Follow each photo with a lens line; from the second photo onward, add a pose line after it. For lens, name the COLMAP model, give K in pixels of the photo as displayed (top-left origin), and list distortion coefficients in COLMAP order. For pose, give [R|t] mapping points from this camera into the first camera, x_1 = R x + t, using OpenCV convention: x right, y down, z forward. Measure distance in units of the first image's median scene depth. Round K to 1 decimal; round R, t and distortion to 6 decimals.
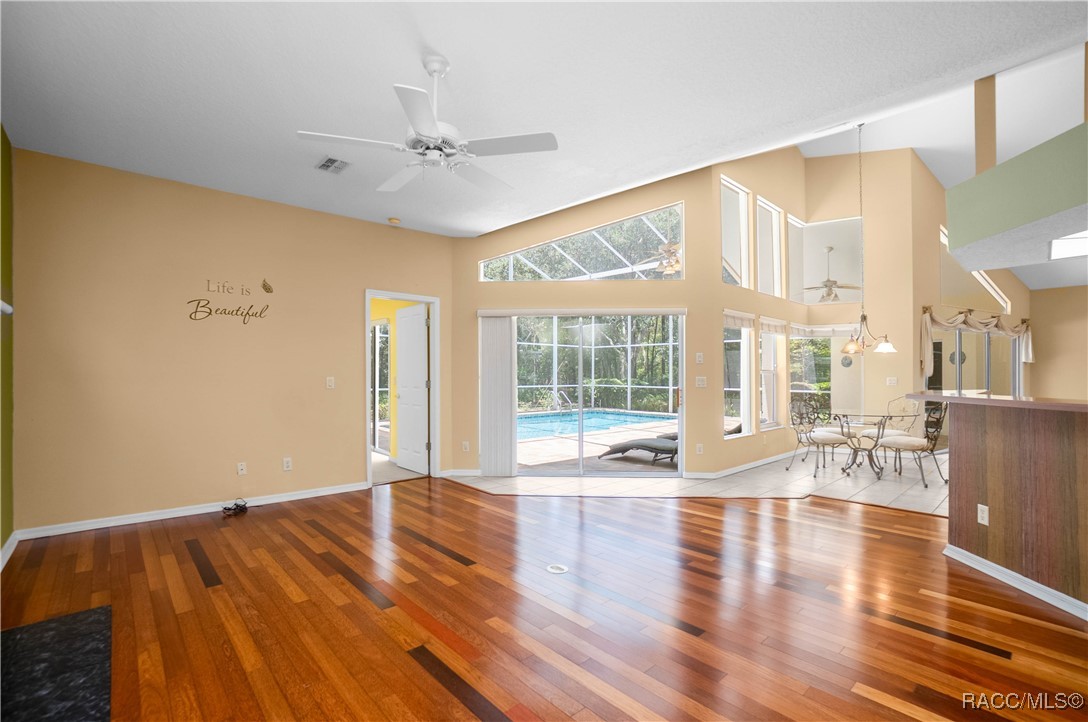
lens RADIAL K [[489.8, 0, 540.1], [0, 489.8, 369.1], [0, 0, 1]] dist [-0.061526, 0.019518]
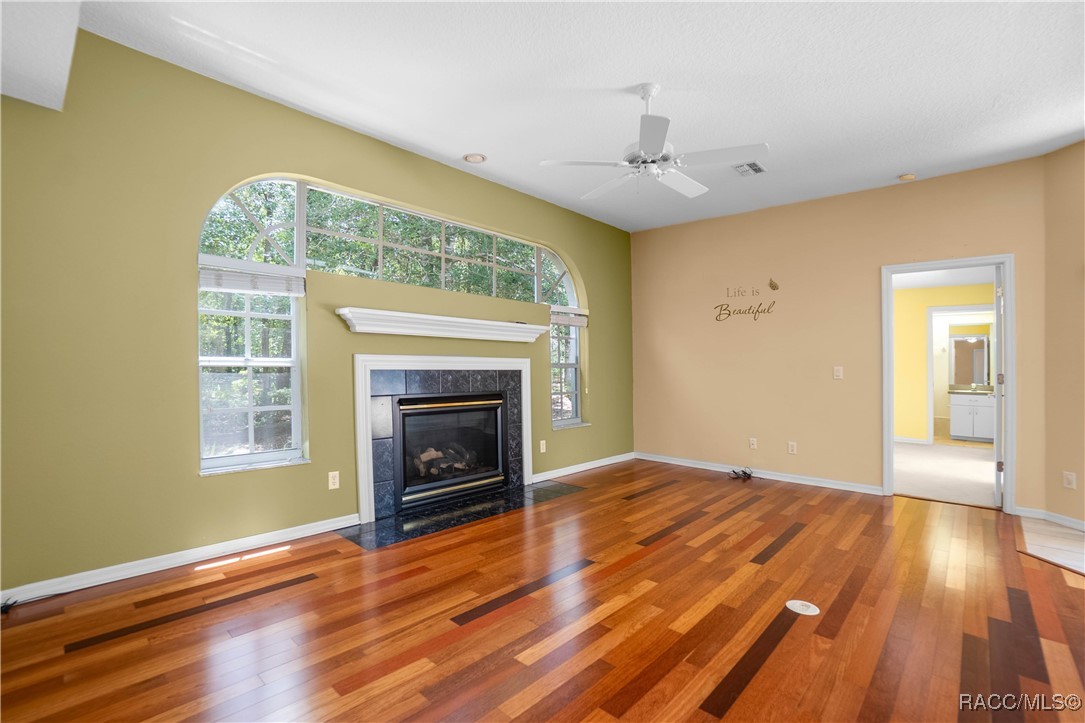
lens RADIAL K [[508.9, 0, 558.3], [0, 508.9, 374.0], [0, 0, 1]] dist [-0.000400, -0.000187]
pose [[0.139629, 0.016365, -0.990069, 0.603587], [-0.004344, 0.999864, 0.015914, 0.021111], [0.990194, 0.002079, 0.139681, 0.384505]]
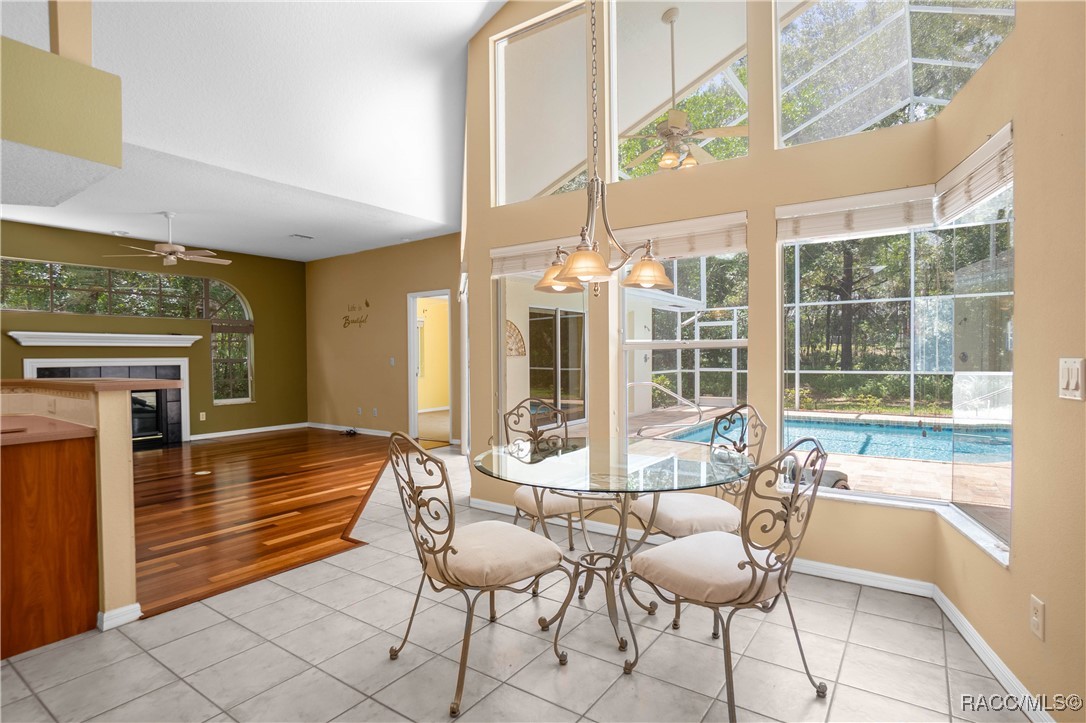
lens RADIAL K [[541.1, 0, 540.0], [0, 541.1, 373.5], [0, 0, 1]] dist [-0.020275, 0.001321]
pose [[0.221829, 0.025294, -0.974757, 1.576013], [0.019705, 0.999343, 0.030416, 0.027587], [0.974886, -0.025955, 0.221185, 1.330753]]
